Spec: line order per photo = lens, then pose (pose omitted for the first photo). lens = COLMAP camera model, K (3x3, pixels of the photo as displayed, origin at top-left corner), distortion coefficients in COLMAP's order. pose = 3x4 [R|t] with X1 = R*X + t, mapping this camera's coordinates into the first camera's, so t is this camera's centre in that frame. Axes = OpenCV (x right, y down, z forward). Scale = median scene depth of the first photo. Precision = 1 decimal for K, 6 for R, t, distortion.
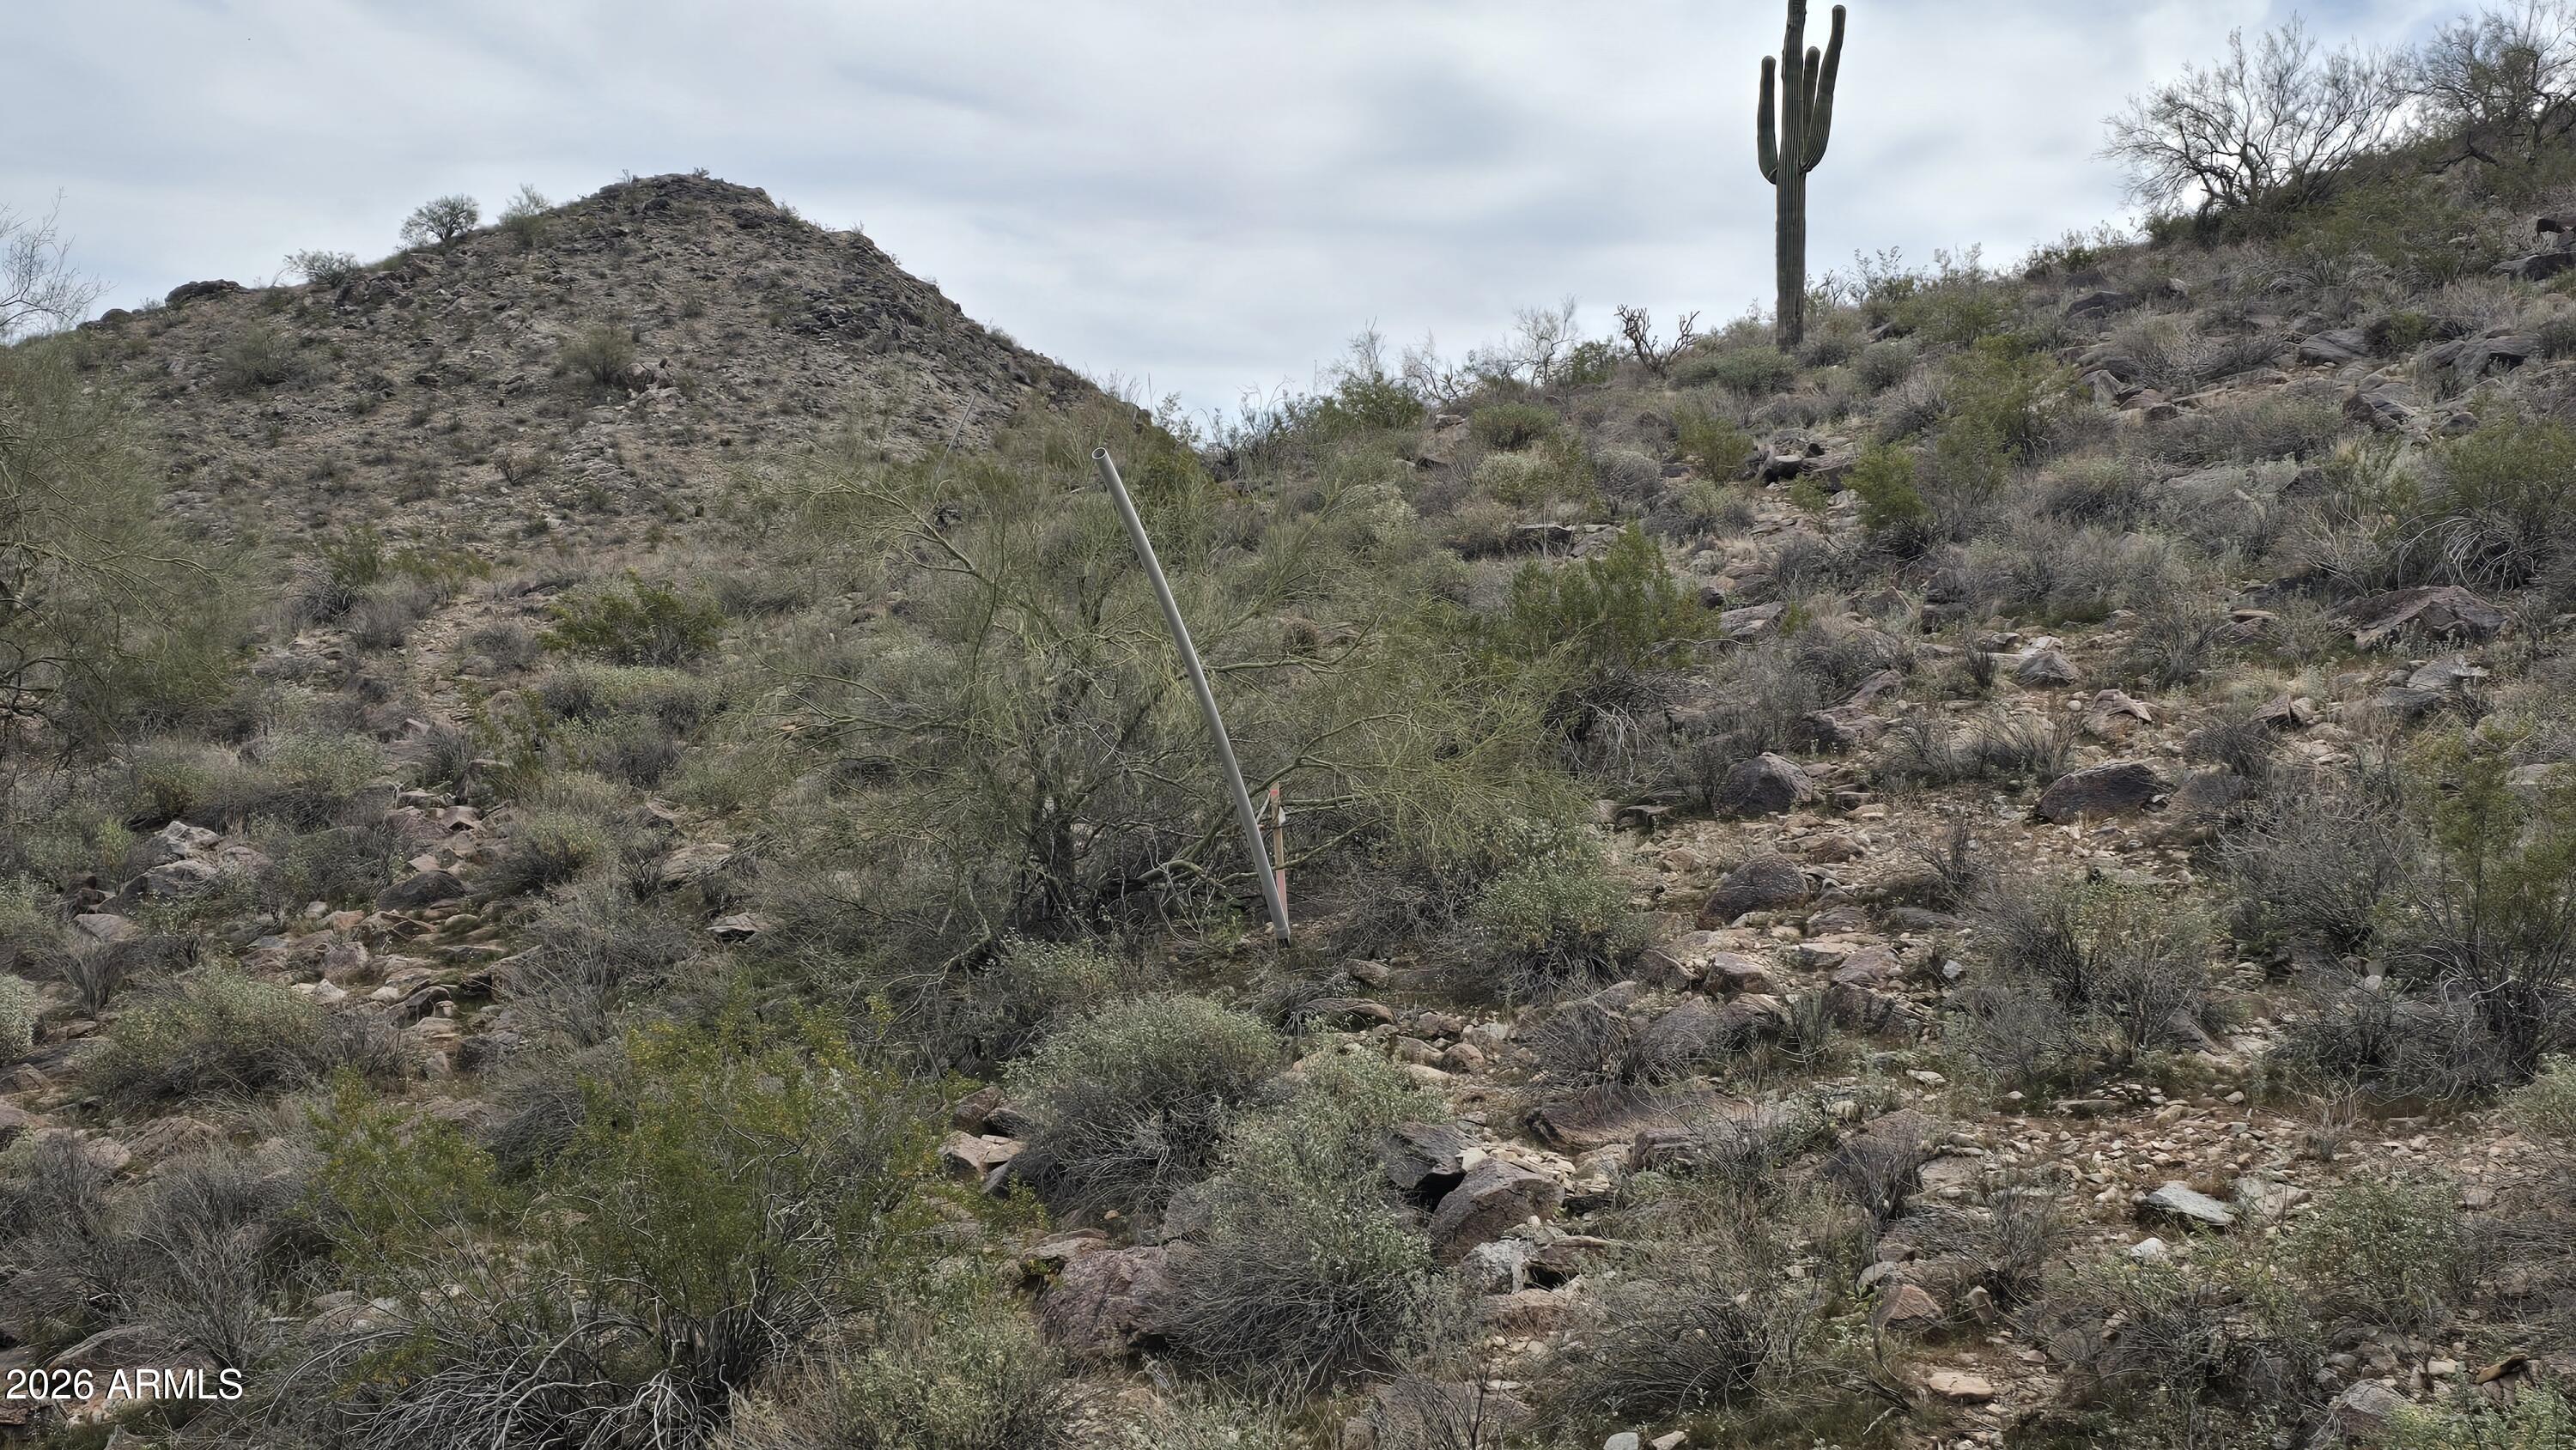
lens RADIAL K [[1669.5, 0, 1321.1], [0, 1669.5, 707.9], [0, 0, 1]] dist [0.021361, -0.001461]
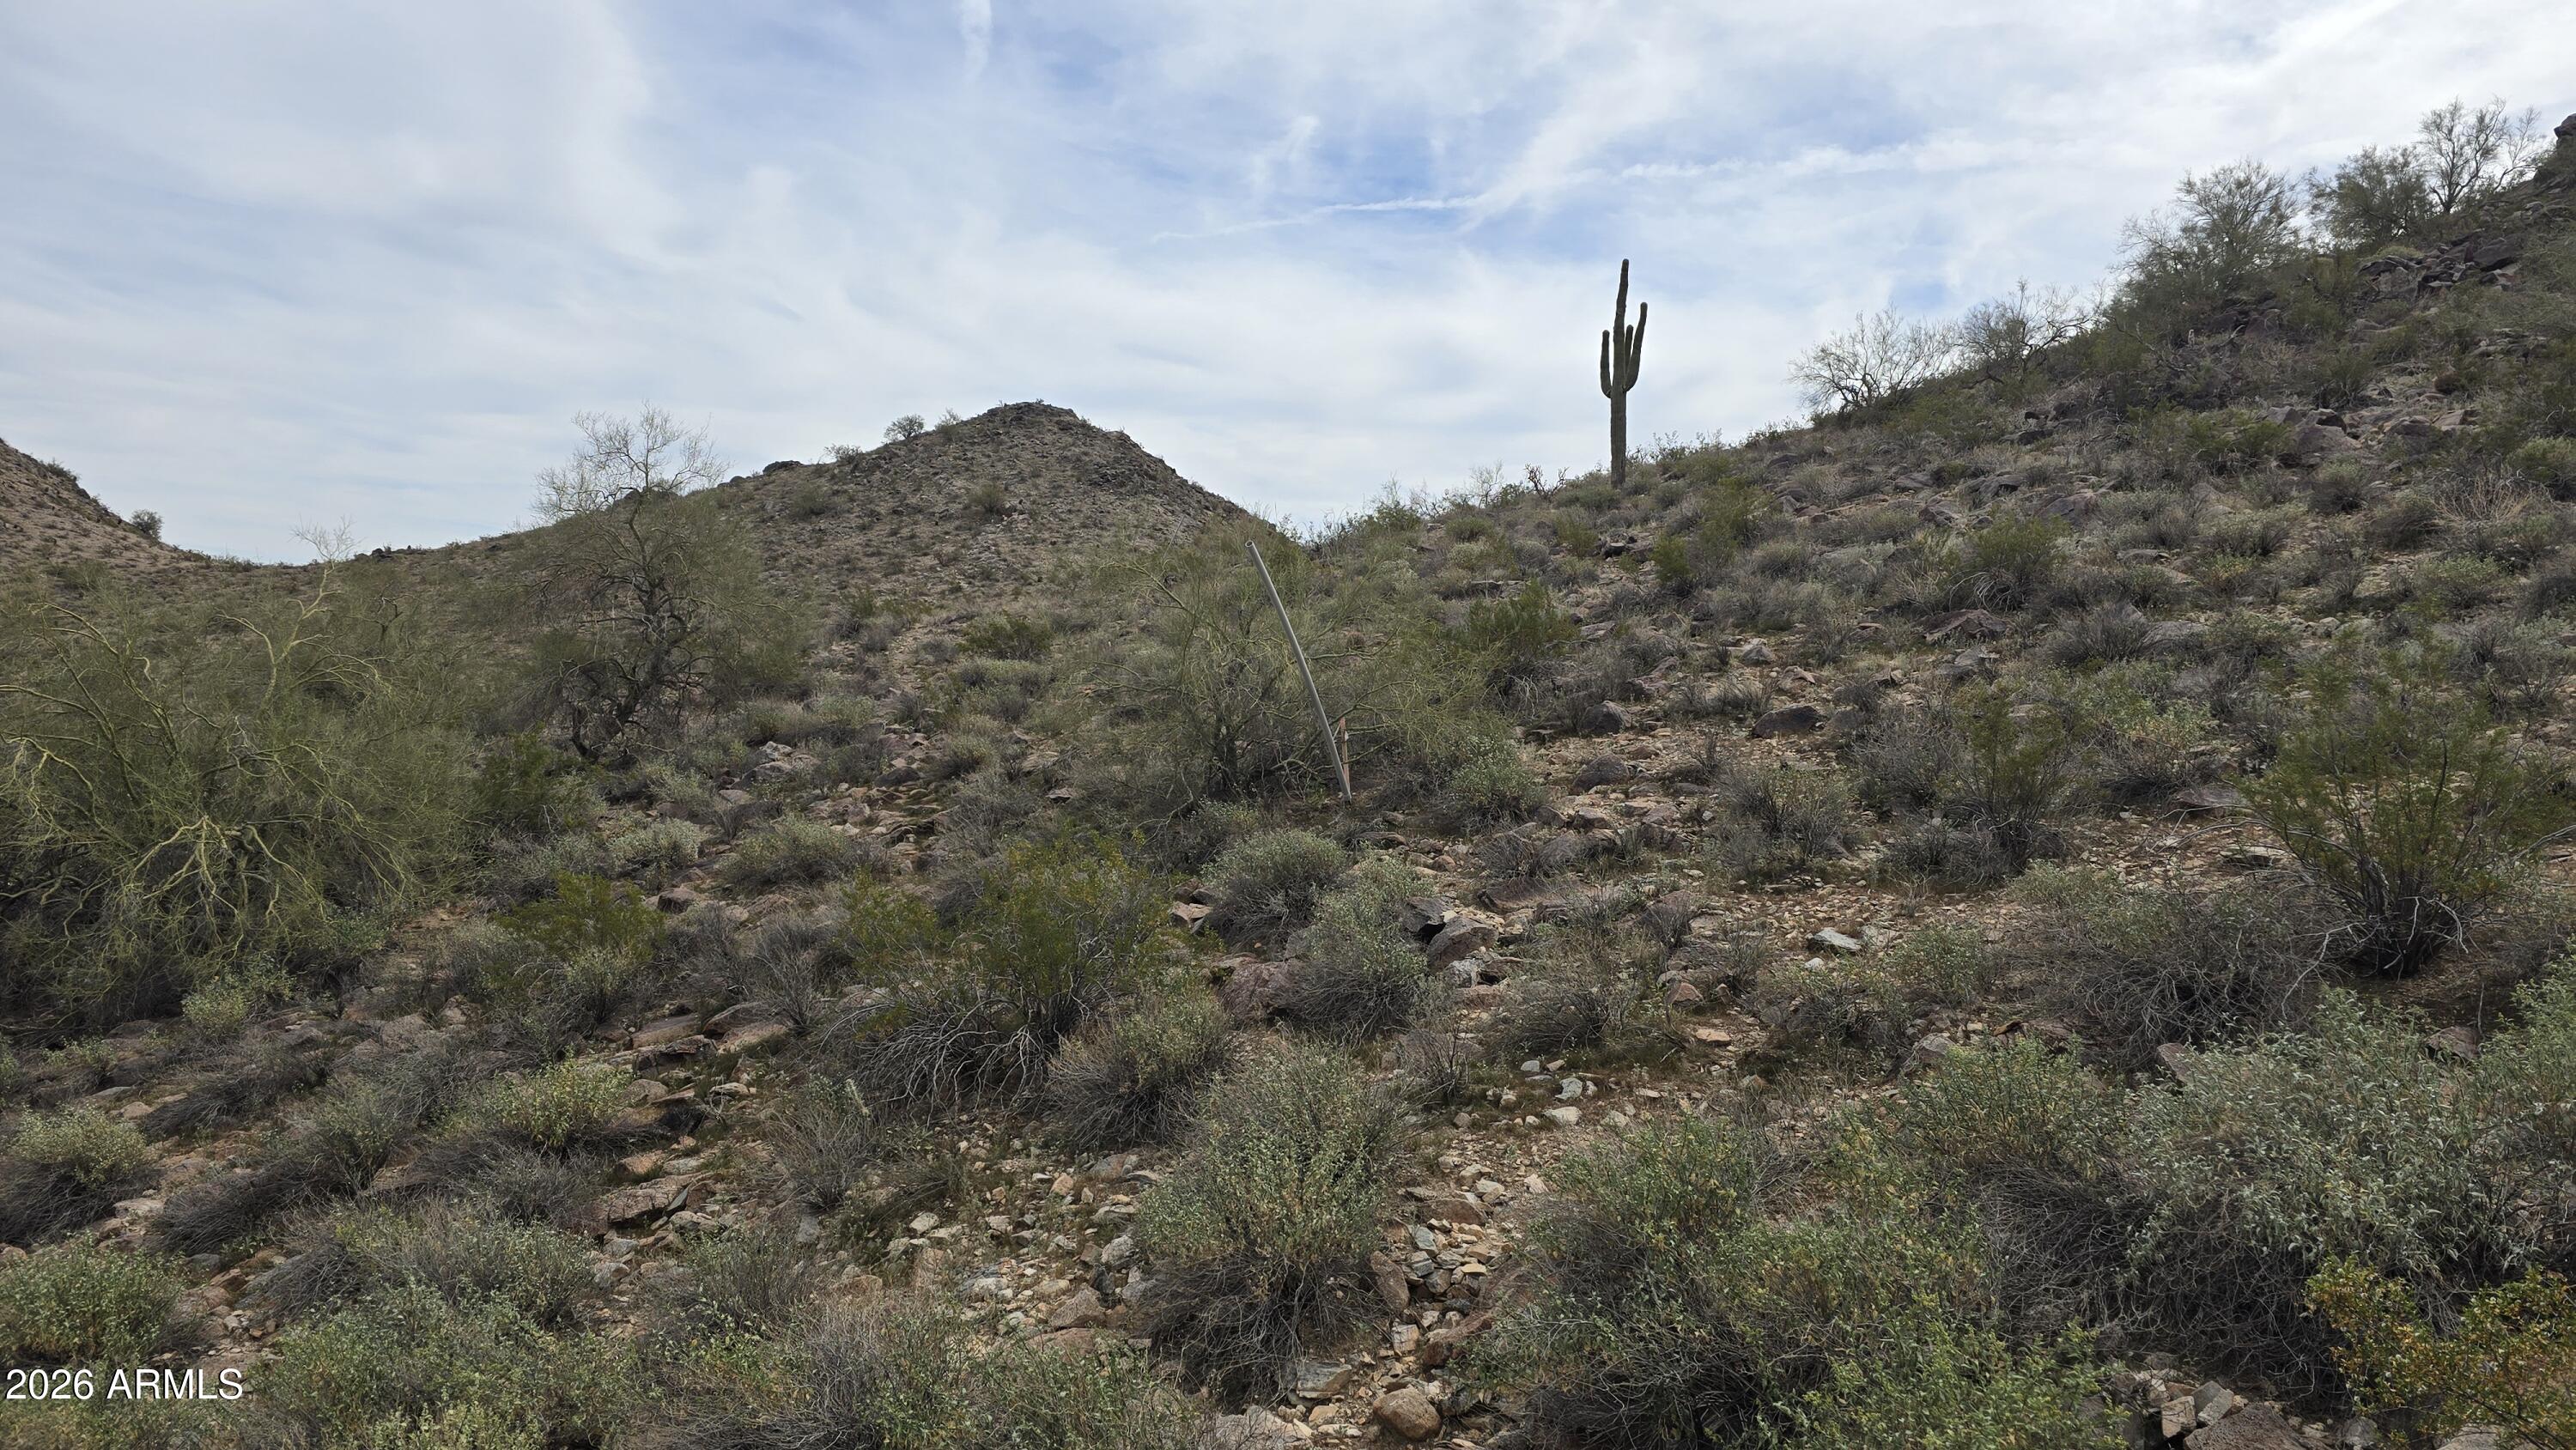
lens RADIAL K [[1713.7, 0, 1268.2], [0, 1713.7, 695.7], [0, 0, 1]] dist [0.083300, -0.088737]
pose [[0.998729, -0.006875, -0.049928, -0.015219], [0.010700, 0.996994, 0.076742, -0.130510], [0.049250, -0.077178, 0.995800, -0.931040]]
